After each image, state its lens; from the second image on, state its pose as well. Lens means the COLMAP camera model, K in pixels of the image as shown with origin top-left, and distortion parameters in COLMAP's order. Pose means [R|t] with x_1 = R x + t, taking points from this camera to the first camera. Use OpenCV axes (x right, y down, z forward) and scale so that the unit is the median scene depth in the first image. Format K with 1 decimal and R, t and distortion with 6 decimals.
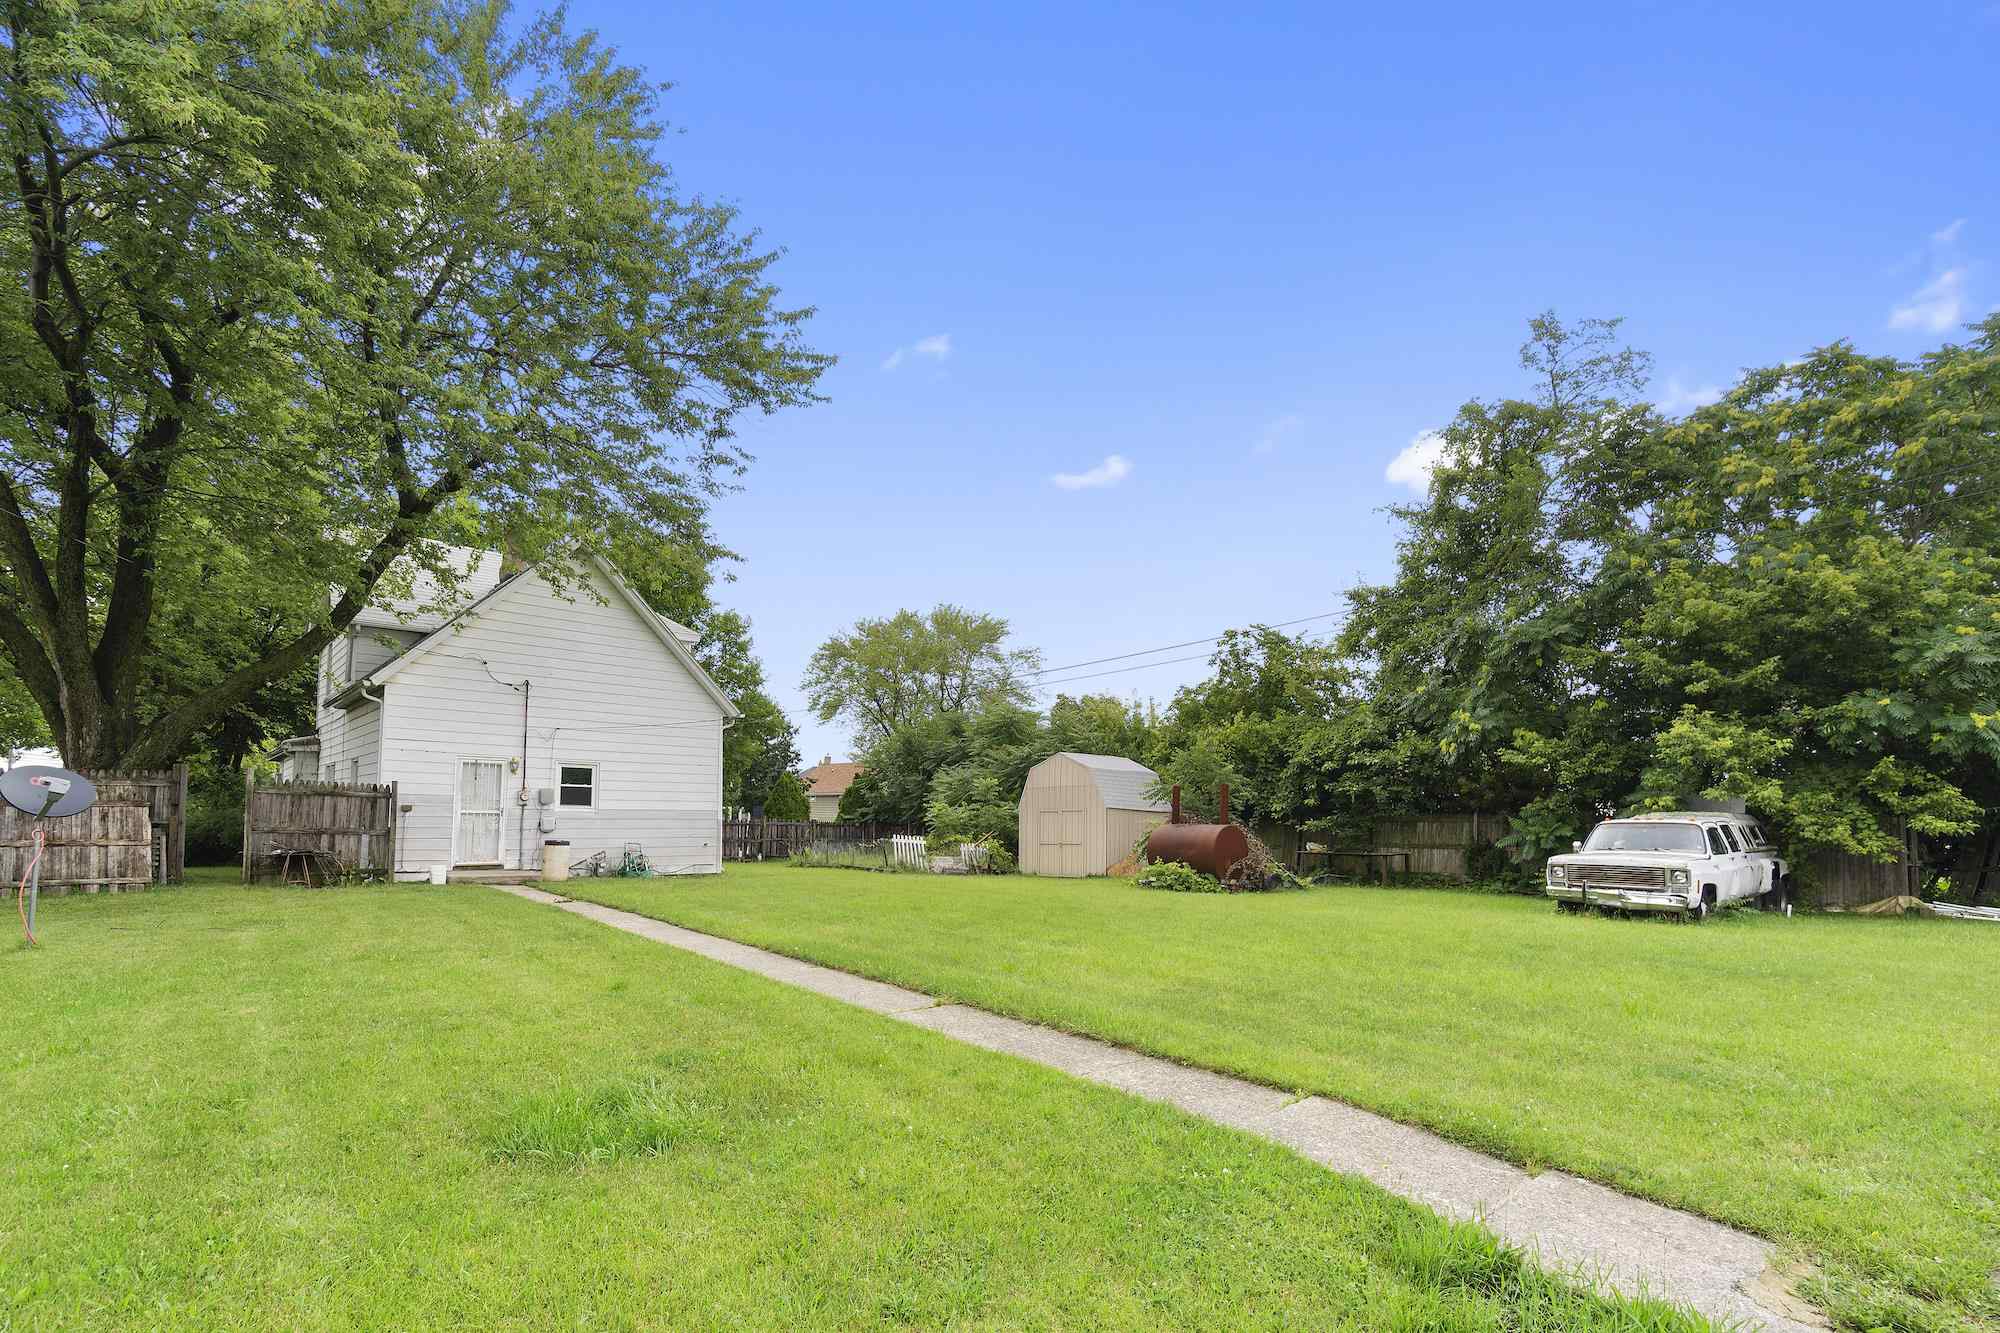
lens RADIAL K [[797.9, 0, 1000.0], [0, 797.9, 666.5], [0, 0, 1]] dist [0.000340, 0.000011]
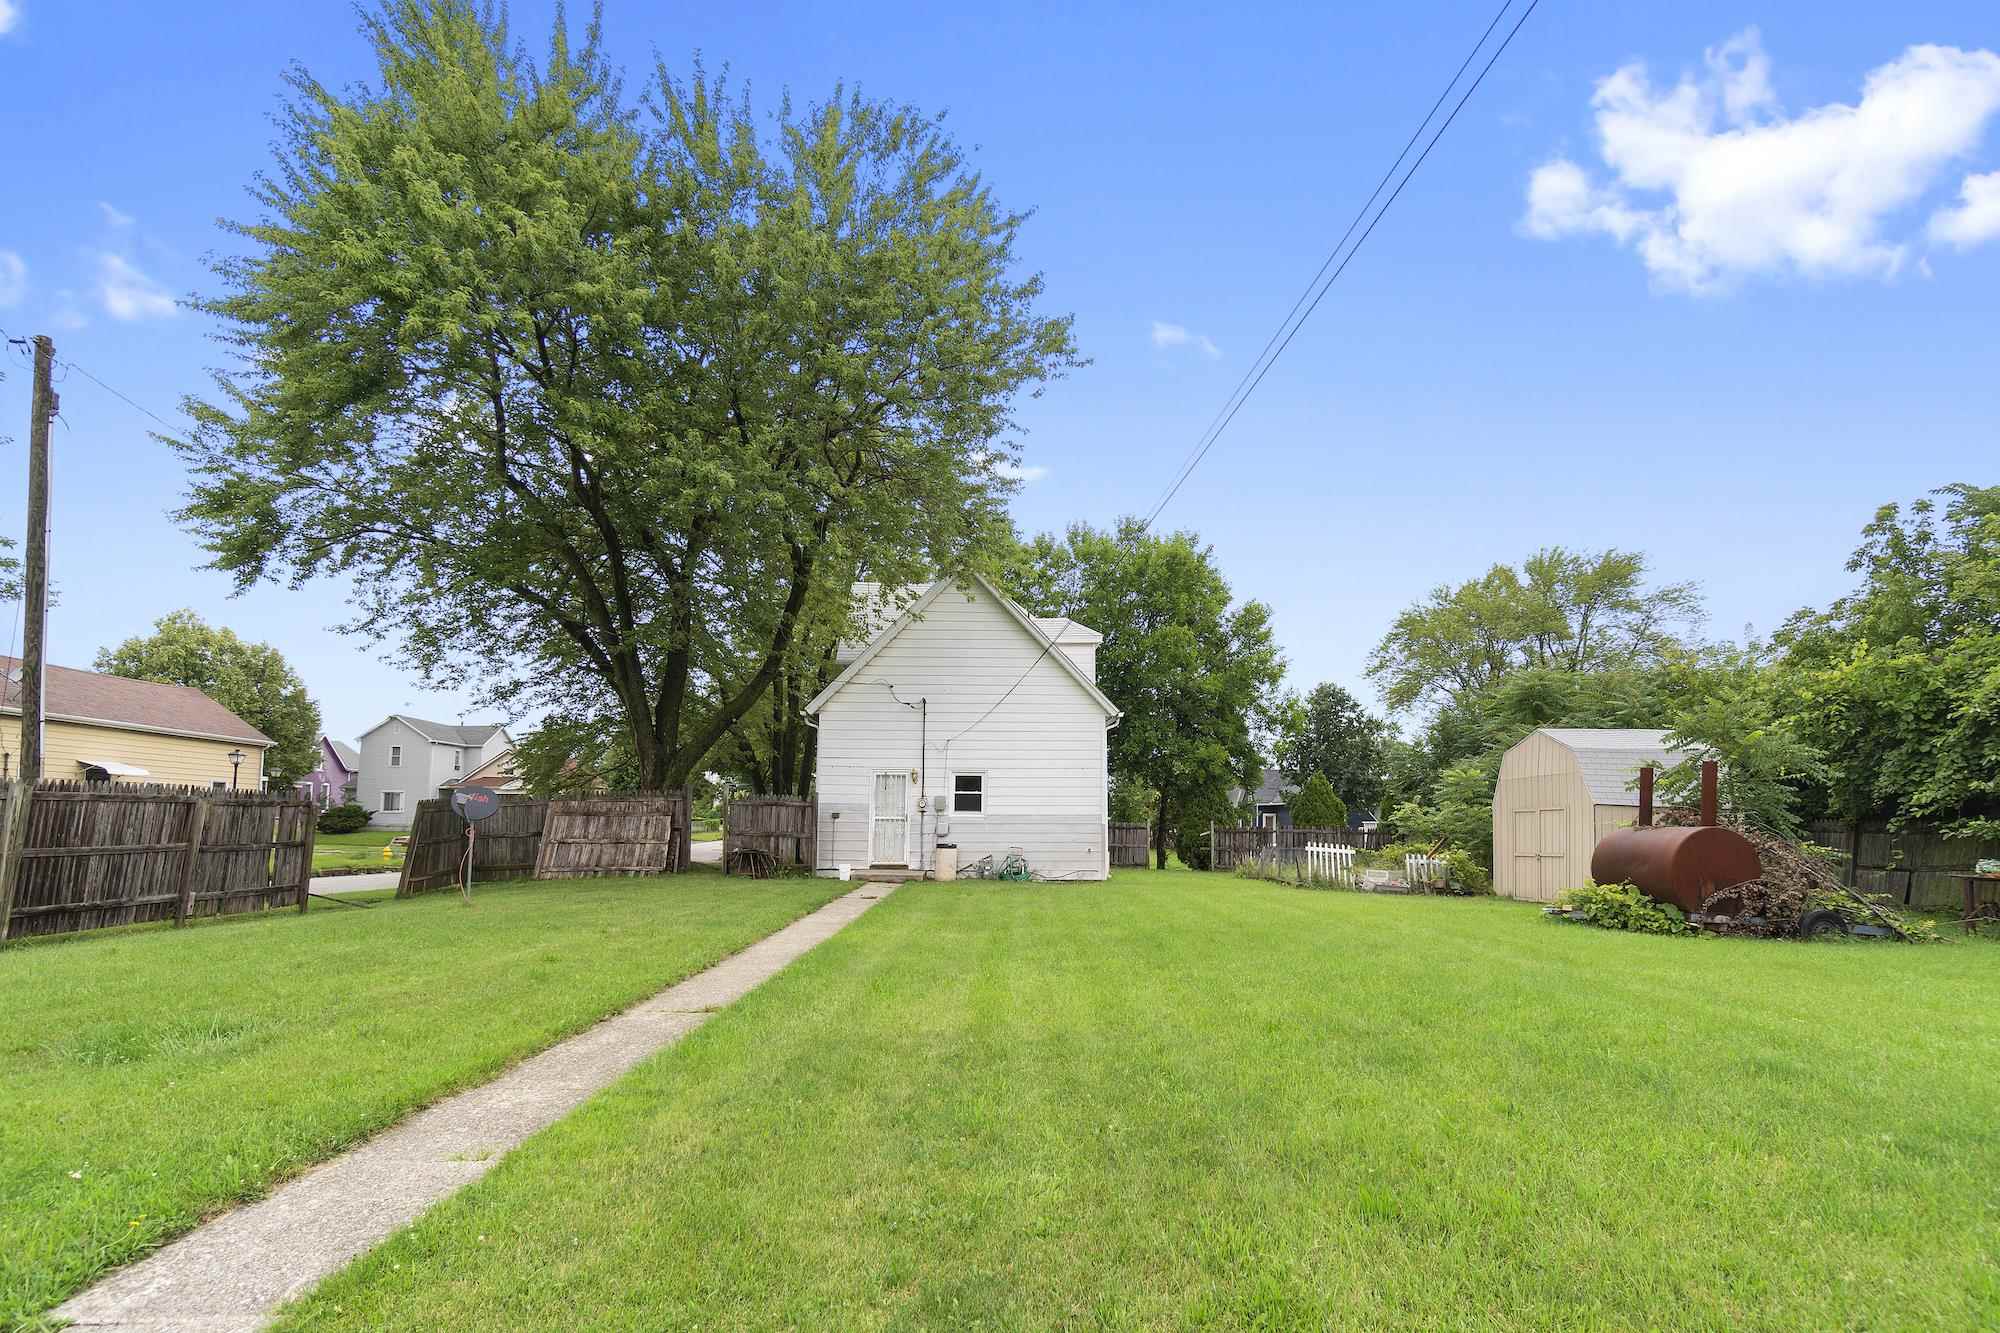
lens RADIAL K [[876.0, 0, 1000.0], [0, 876.0, 666.5], [0, 0, 1]] dist [-0.000229, -0.000233]
pose [[0.790580, -0.113324, -0.601782, 0.223850], [0.117765, 0.992520, -0.032193, 0.025881], [0.600928, -0.045418, 0.798012, 0.107537]]
